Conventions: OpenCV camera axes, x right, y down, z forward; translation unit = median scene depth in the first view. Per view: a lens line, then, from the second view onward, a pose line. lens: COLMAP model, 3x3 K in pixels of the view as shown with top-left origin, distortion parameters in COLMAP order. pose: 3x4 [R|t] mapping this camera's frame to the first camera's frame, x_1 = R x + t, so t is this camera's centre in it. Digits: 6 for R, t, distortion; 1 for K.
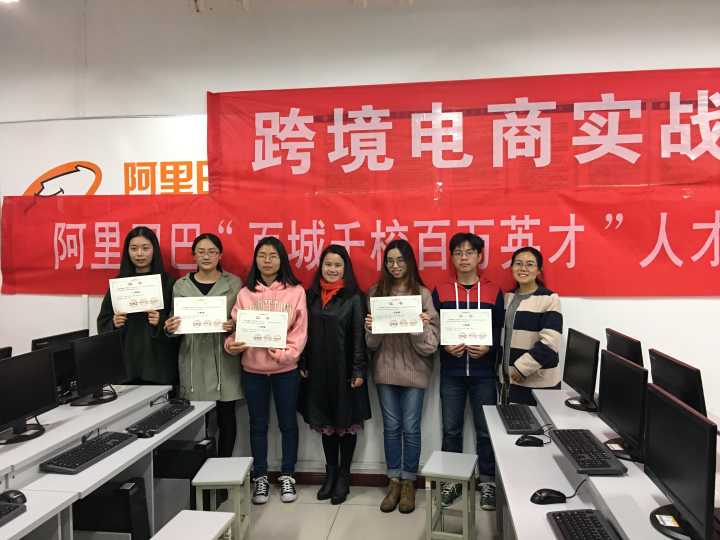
lens RADIAL K [[611.2, 0, 360.8], [0, 611.2, 257.6], [0, 0, 1]] dist [0.085819, -0.144634]
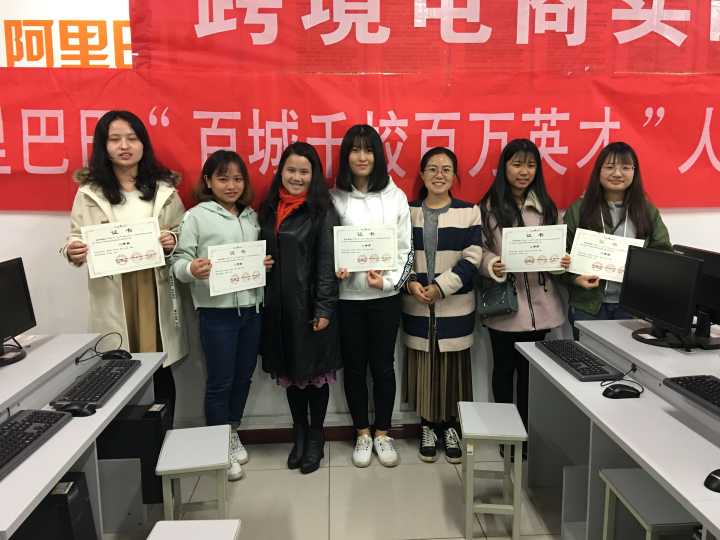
lens RADIAL K [[611.2, 0, 360.8], [0, 611.2, 257.6], [0, 0, 1]] dist [0.085819, -0.144634]
pose [[0.982968, -0.019659, 0.182722, -0.126103], [-0.004517, 0.991377, 0.130961, 0.020346], [-0.183721, -0.129556, 0.974403, 0.224436]]
